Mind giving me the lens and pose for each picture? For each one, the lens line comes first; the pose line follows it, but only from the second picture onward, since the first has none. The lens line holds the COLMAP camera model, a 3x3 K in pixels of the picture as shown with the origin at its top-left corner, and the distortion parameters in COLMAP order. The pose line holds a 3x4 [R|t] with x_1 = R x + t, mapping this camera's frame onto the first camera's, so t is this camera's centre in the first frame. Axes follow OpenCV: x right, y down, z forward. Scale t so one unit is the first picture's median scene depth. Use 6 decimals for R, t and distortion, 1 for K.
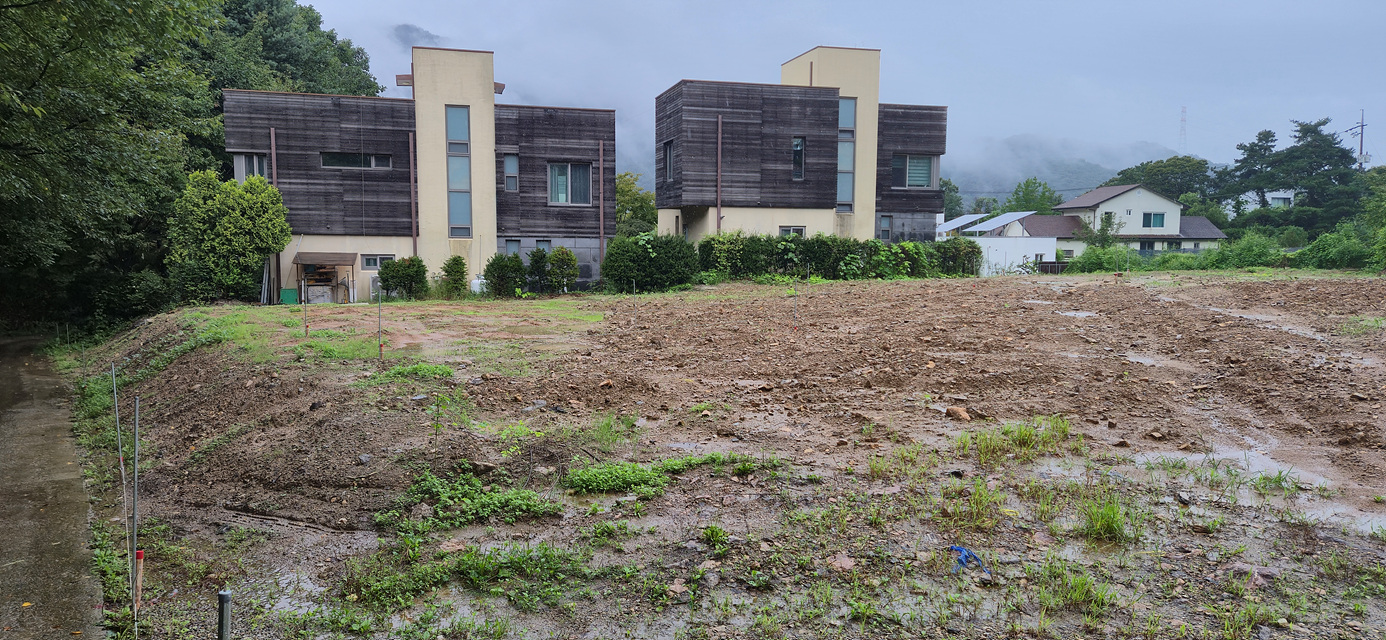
lens RADIAL K [[929.3, 0, 644.4], [0, 929.3, 289.9], [0, 0, 1]] dist [0.082460, -0.085040]
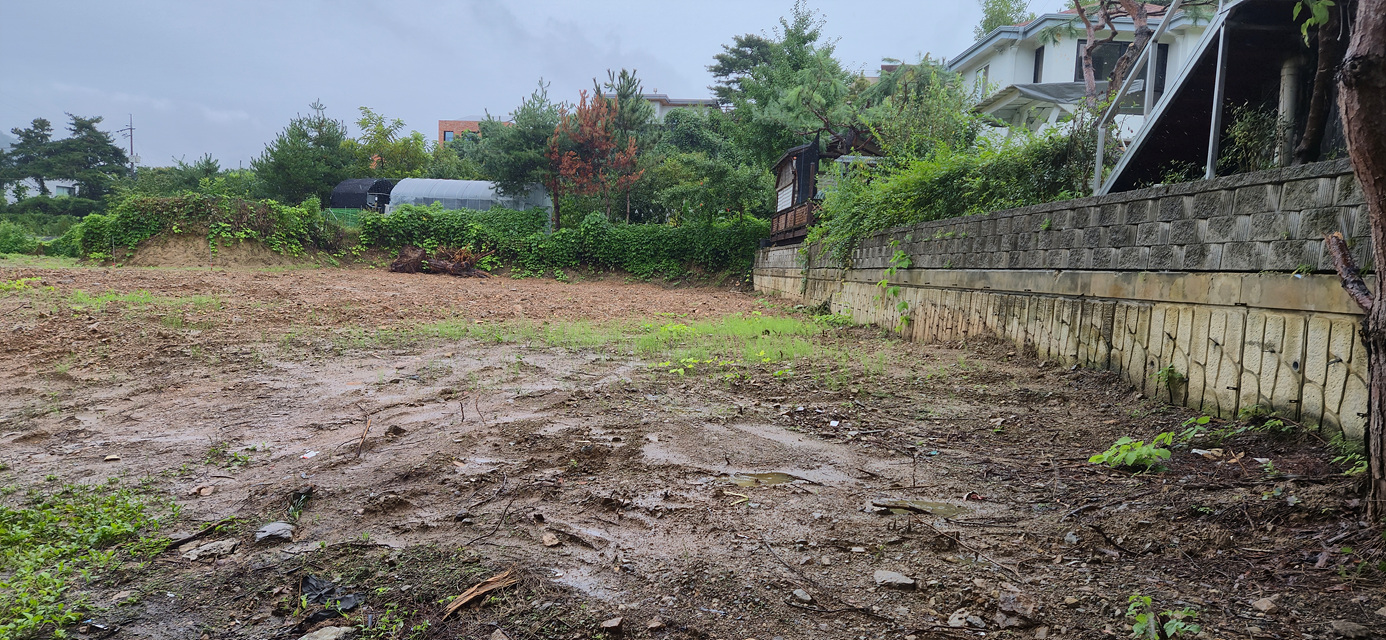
lens RADIAL K [[906.6, 0, 682.4], [0, 906.6, 332.0], [0, 0, 1]] dist [0.101619, -0.087910]
pose [[0.393953, -0.047043, 0.917926, 0.013487], [-0.007373, 0.998495, 0.054337, -0.000272], [-0.919101, -0.028174, 0.393013, -0.122283]]
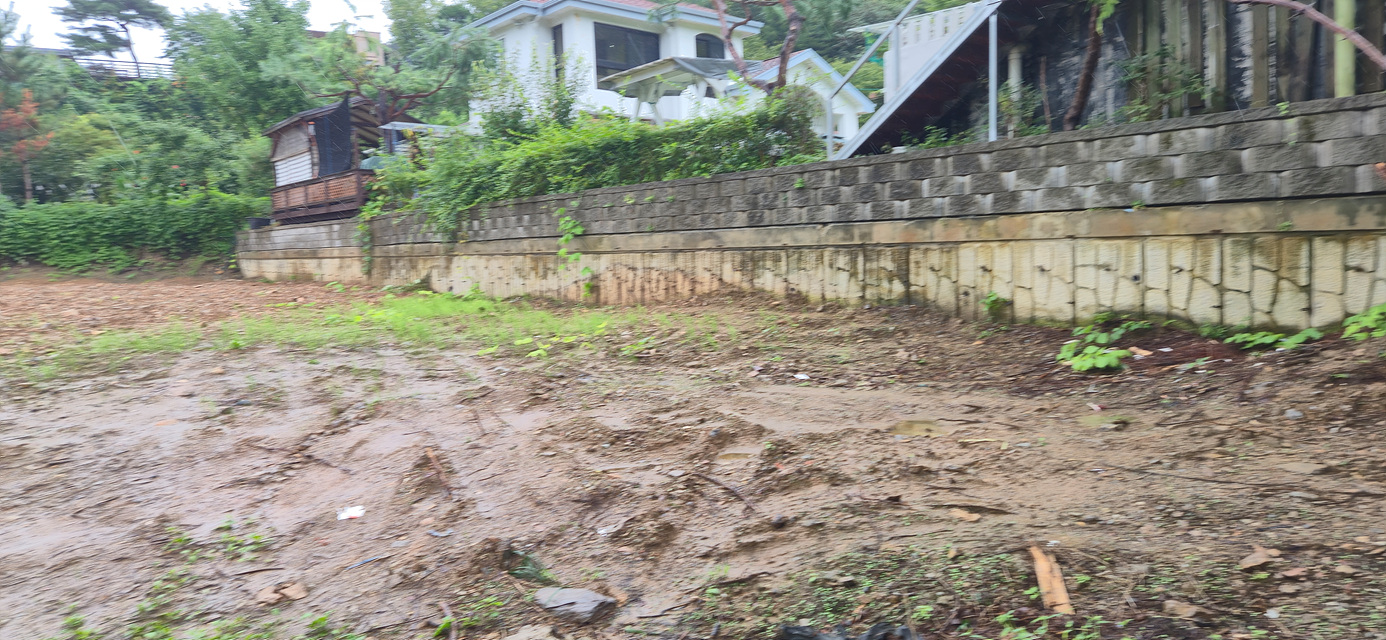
lens RADIAL K [[911.2, 0, 669.8], [0, 911.2, 327.7], [0, 0, 1]] dist [0.115638, -0.111553]
pose [[-0.196403, -0.076550, 0.977530, 0.015735], [0.056688, 0.994394, 0.089260, -0.000339], [-0.978883, 0.072945, -0.190963, -0.019077]]
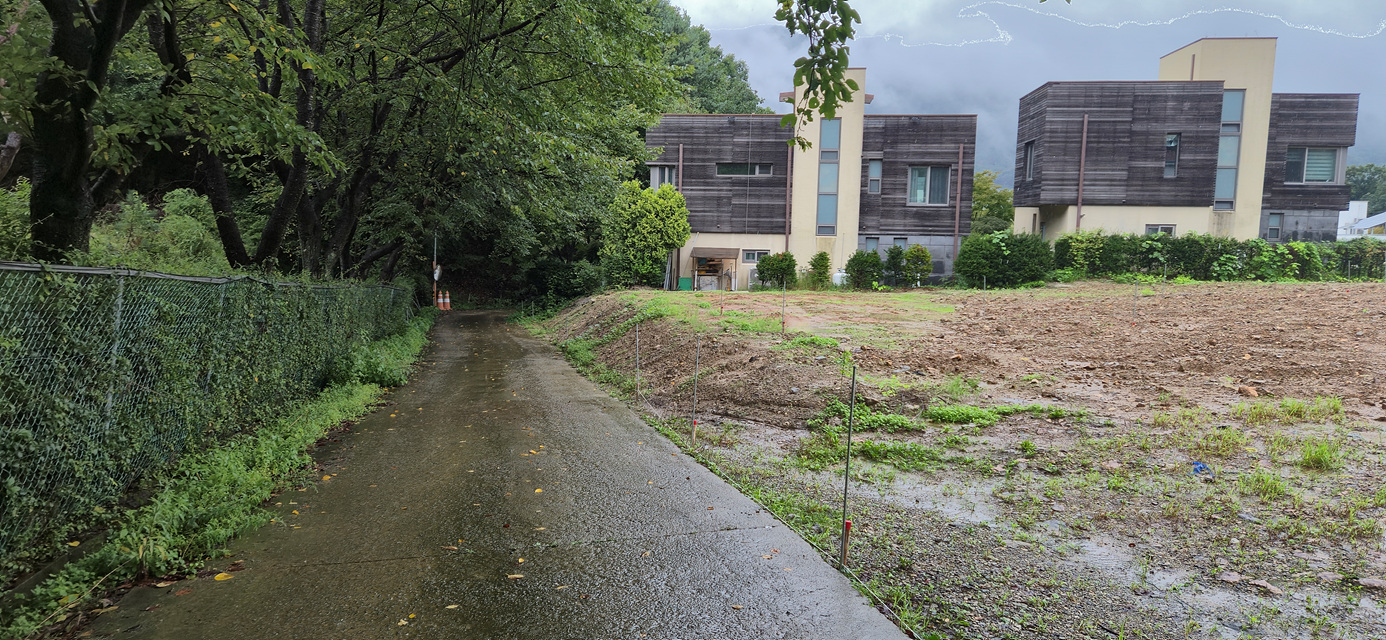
lens RADIAL K [[907.7, 0, 697.9], [0, 907.7, 322.3], [0, 0, 1]] dist [0.085697, -0.076021]
pose [[0.949481, 0.040380, -0.311217, 0.002874], [-0.026393, 0.998449, 0.049027, -0.000664], [0.312714, -0.038336, 0.949074, -0.083158]]
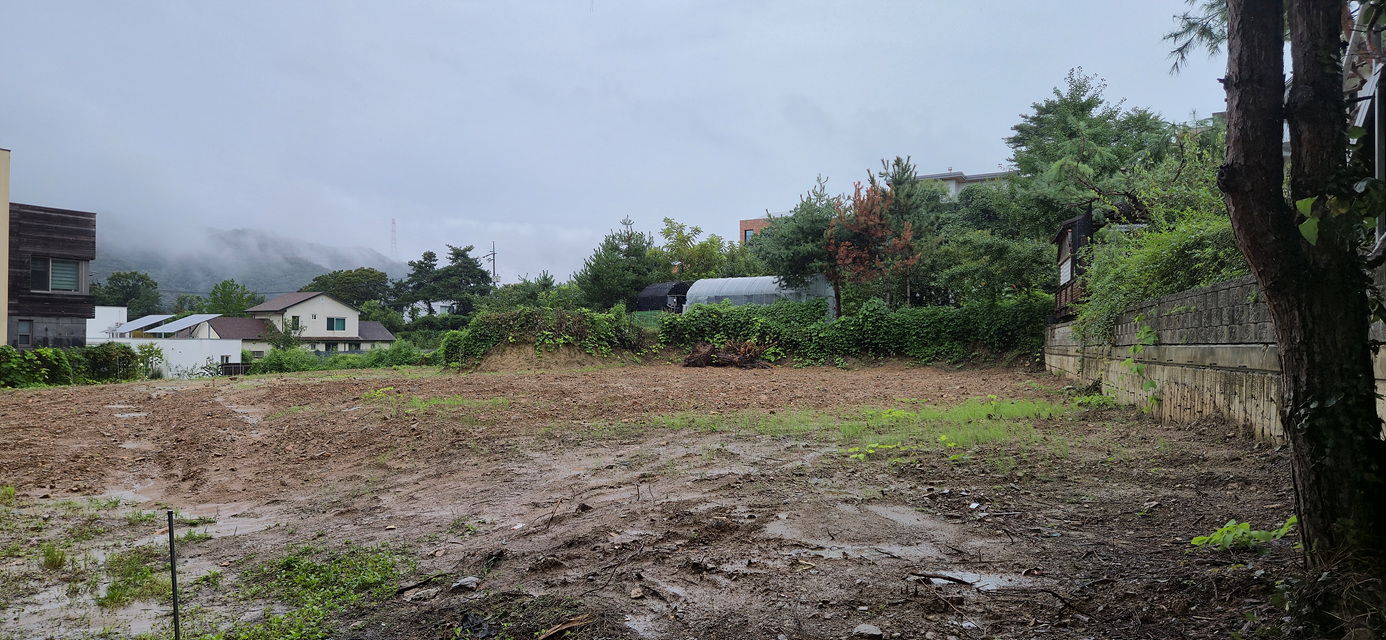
lens RADIAL K [[907.1, 0, 688.2], [0, 907.1, 350.0], [0, 0, 1]] dist [0.074253, -0.073580]
pose [[0.668124, -0.004539, 0.744036, 0.010622], [0.034694, 0.999084, -0.025060, -0.001989], [-0.743240, 0.042557, 0.667670, -0.163189]]
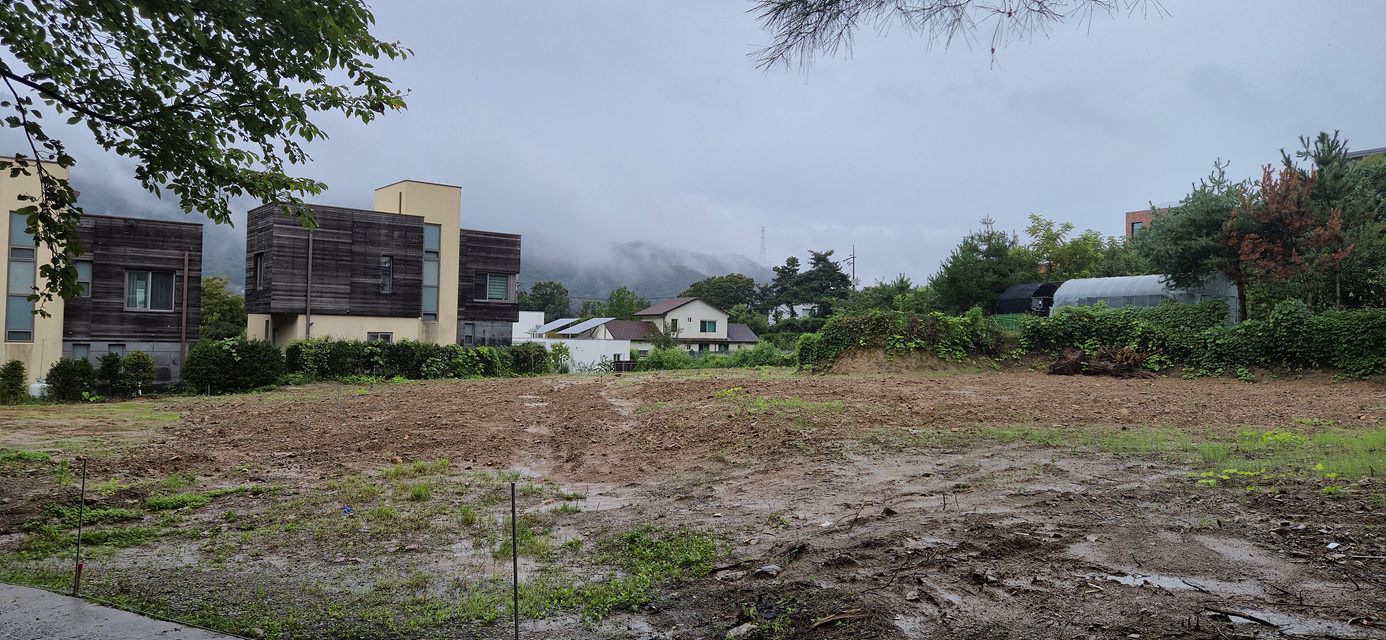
lens RADIAL K [[907.7, 0, 697.9], [0, 907.7, 322.3], [0, 0, 1]] dist [0.085697, -0.076021]
pose [[0.896579, 0.020818, 0.442394, 0.011965], [0.009621, 0.997743, -0.066449, -0.002871], [-0.442779, 0.063833, 0.894356, -0.181273]]
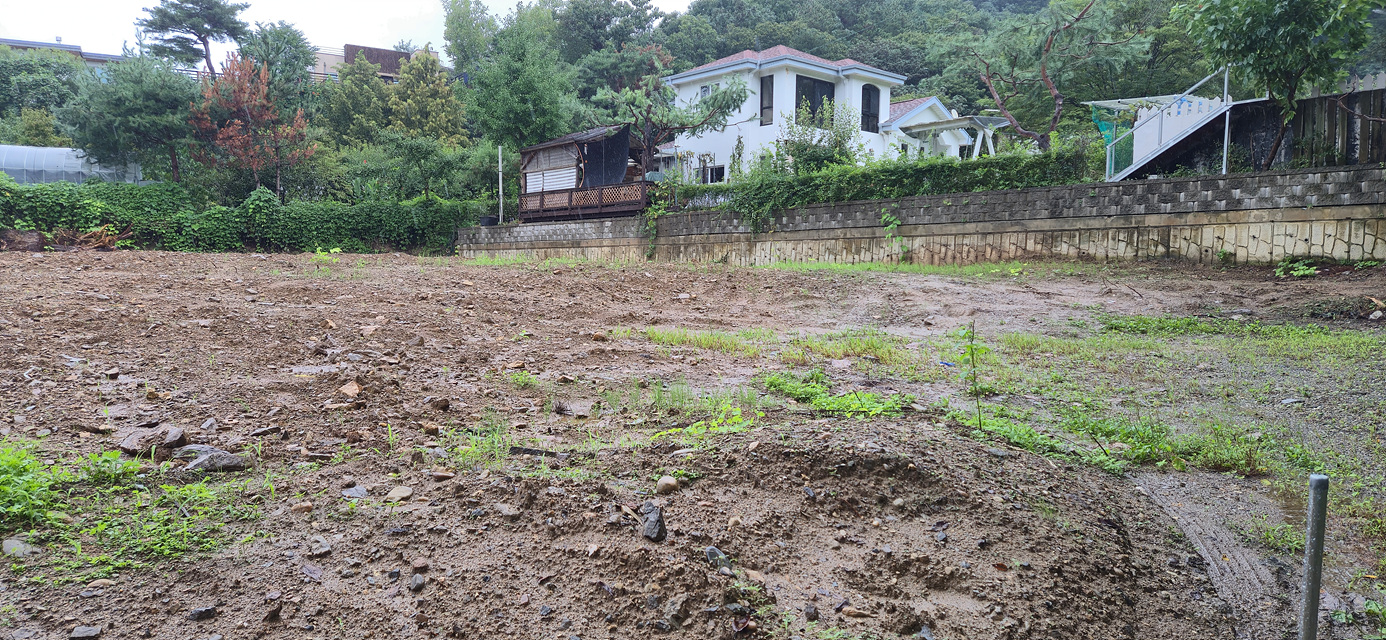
lens RADIAL K [[921.9, 0, 690.6], [0, 921.9, 341.1], [0, 0, 1]] dist [0.130416, -0.115710]
pose [[-0.291999, -0.075418, 0.953440, -0.179903], [0.040008, 0.995050, 0.090962, 0.009218], [-0.955581, 0.064706, -0.287537, 0.296796]]
